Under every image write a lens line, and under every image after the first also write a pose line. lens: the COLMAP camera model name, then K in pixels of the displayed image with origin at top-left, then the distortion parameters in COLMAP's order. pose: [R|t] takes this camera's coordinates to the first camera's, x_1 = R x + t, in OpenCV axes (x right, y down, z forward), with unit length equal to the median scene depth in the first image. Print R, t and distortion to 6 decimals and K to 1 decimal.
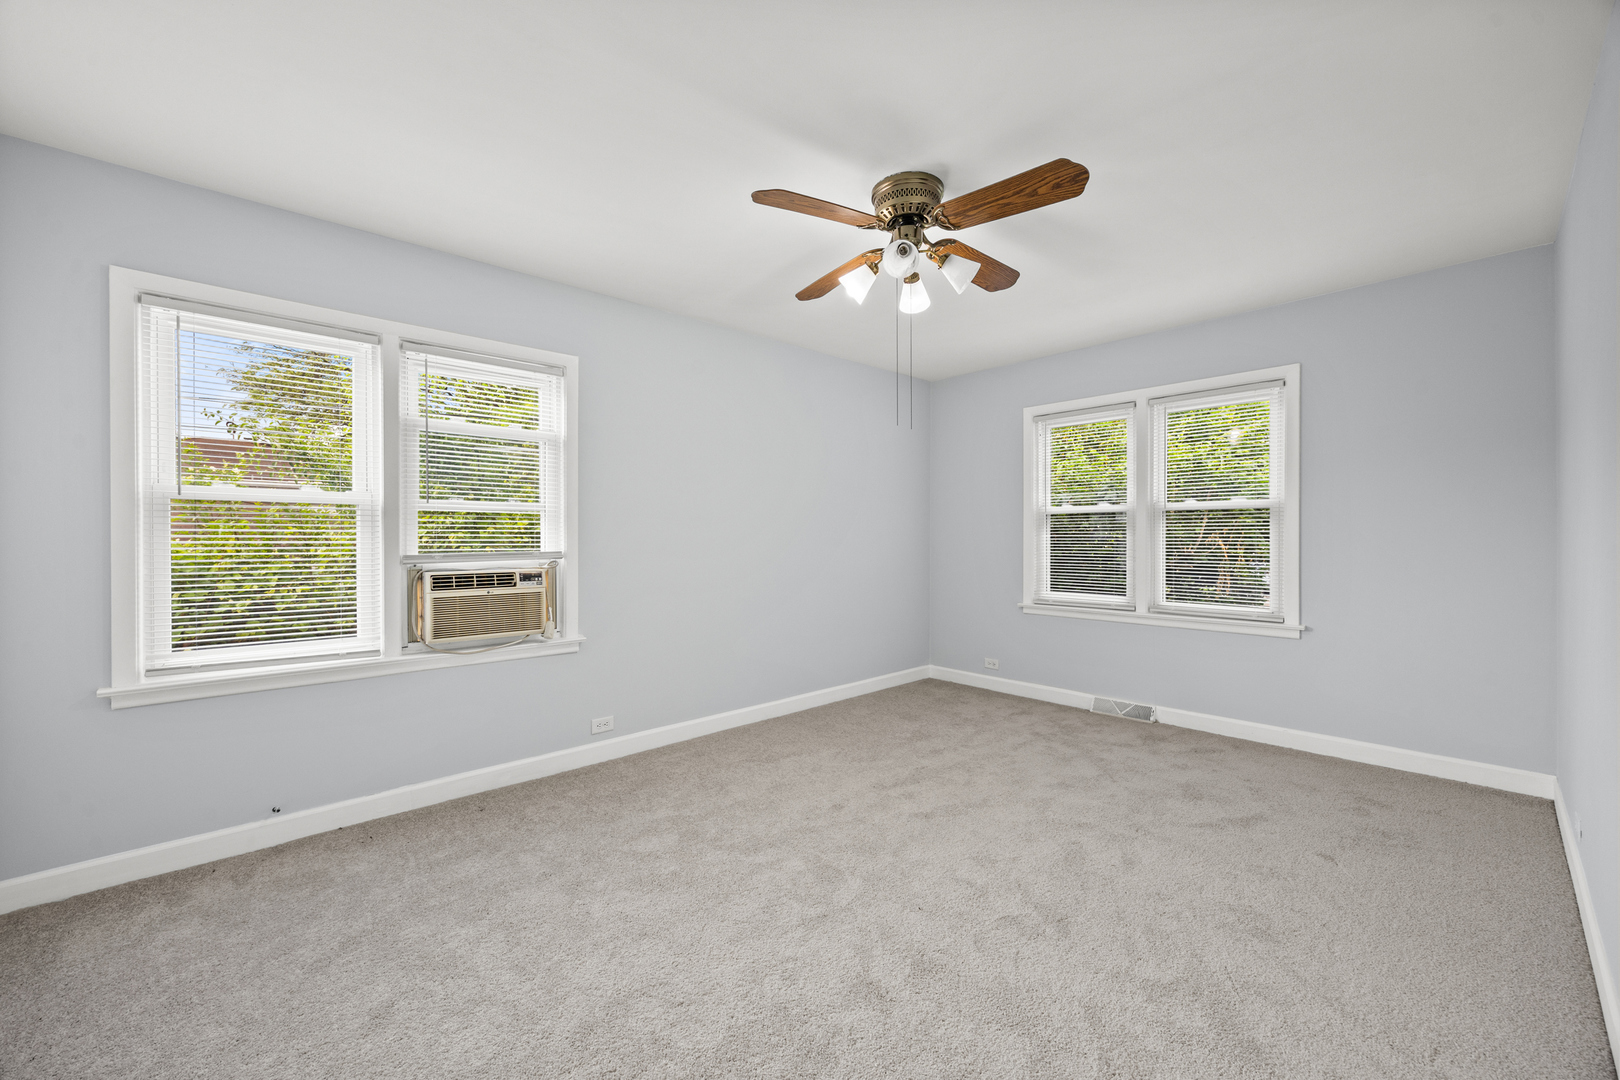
lens RADIAL K [[631.5, 0, 795.2], [0, 631.5, 539.7], [0, 0, 1]] dist [-0.001928, -0.000090]
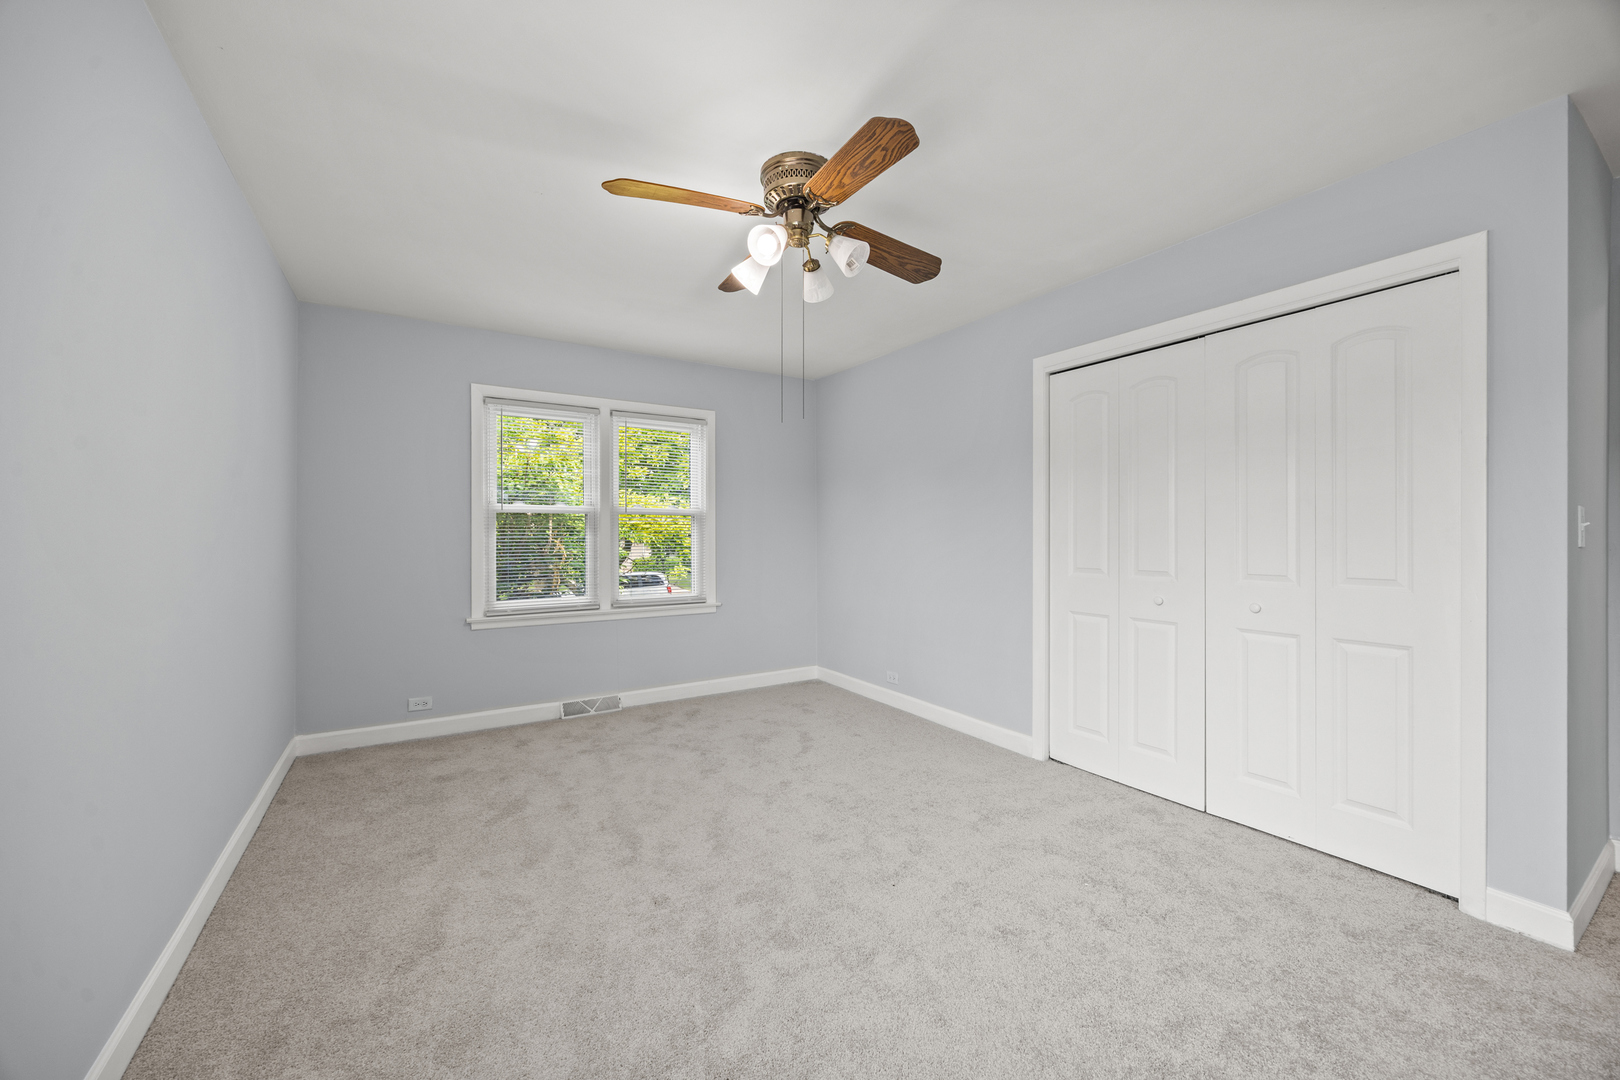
lens RADIAL K [[638.0, 0, 810.0], [0, 638.0, 540.0], [0, 0, 1]] dist [0.000818, 0.000048]
pose [[0.162251, -0.005671, 0.986733, -0.516510], [0.007455, 0.999962, 0.004521, -0.003963], [-0.986721, 0.006622, 0.162287, 0.556739]]
